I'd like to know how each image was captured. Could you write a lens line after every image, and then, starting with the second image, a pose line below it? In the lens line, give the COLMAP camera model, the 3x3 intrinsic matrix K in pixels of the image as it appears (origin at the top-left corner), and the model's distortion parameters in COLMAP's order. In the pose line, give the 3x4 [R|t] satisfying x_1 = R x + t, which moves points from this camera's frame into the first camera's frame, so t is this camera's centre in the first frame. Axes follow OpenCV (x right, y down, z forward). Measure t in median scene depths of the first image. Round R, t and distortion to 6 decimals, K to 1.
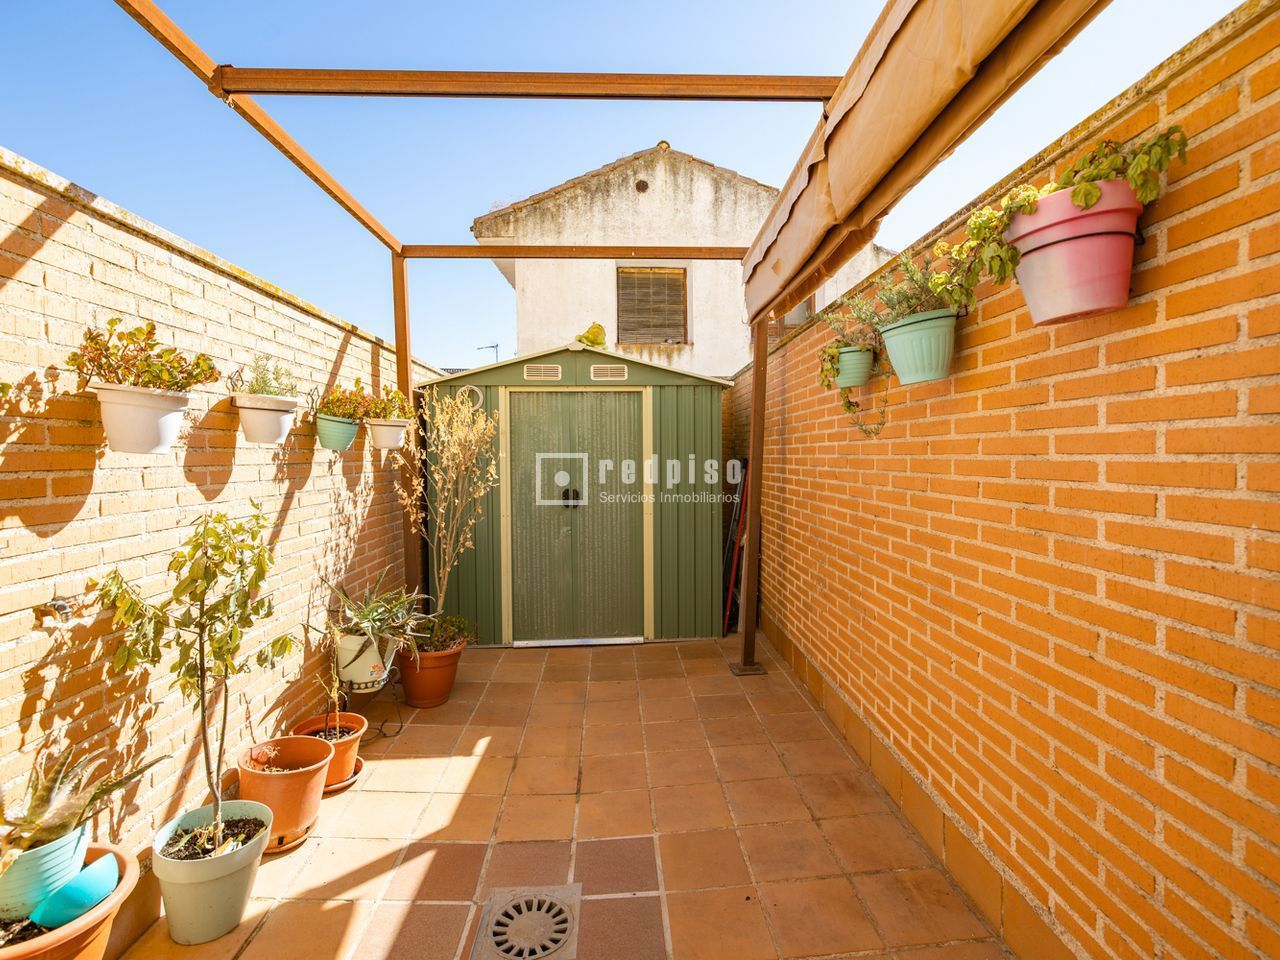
lens RADIAL K [[601.4, 0, 645.2], [0, 601.4, 475.6], [0, 0, 1]] dist [-0.000706, 0.000184]
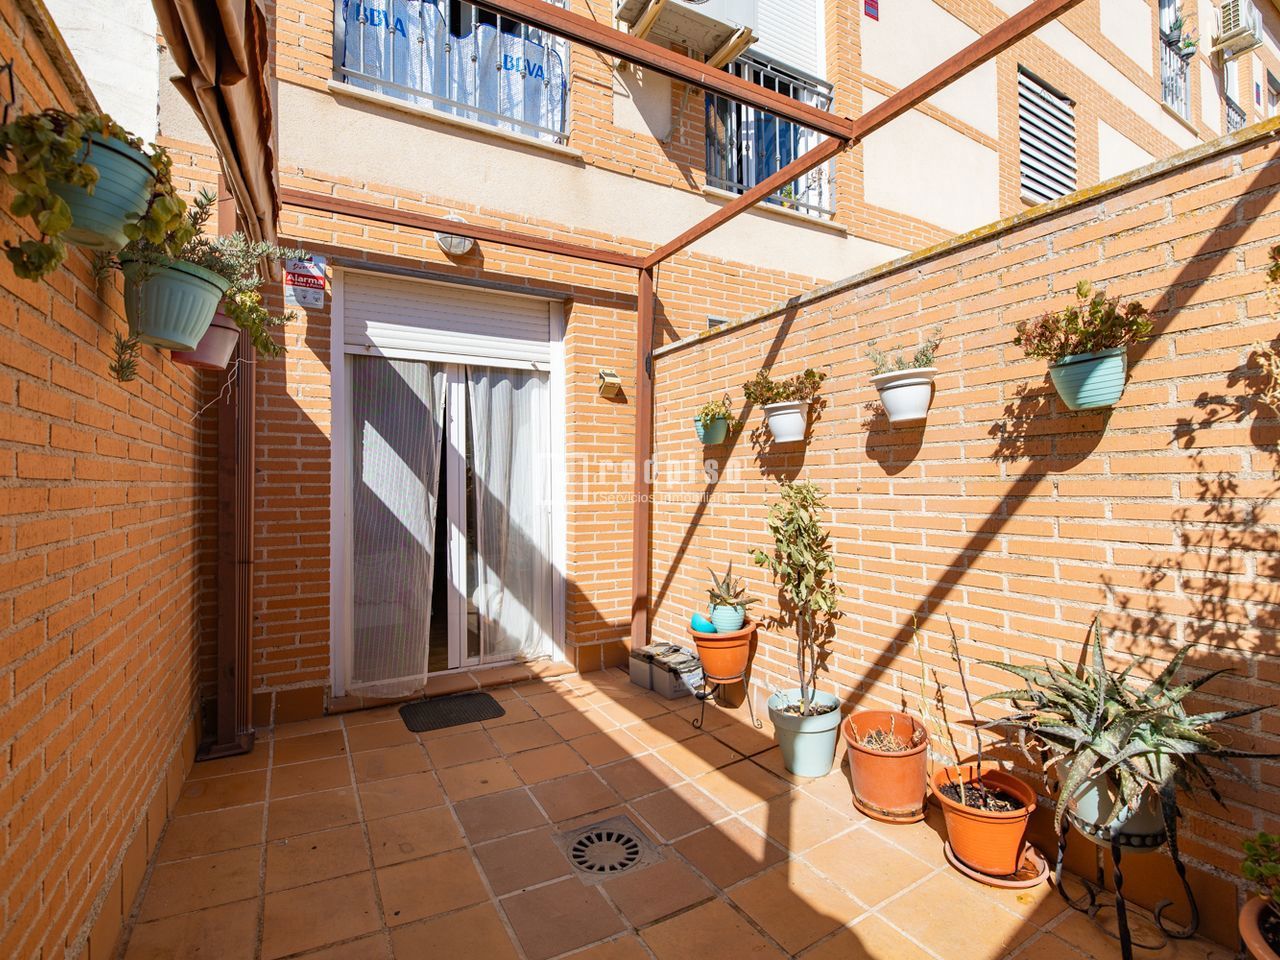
lens RADIAL K [[601.4, 0, 645.2], [0, 601.4, 475.6], [0, 0, 1]] dist [-0.000706, 0.000184]
pose [[-0.875185, 0.004624, -0.483766, 0.186393], [-0.004171, 0.999845, 0.017102, 0.017963], [0.483770, 0.016985, -0.875030, 1.325297]]
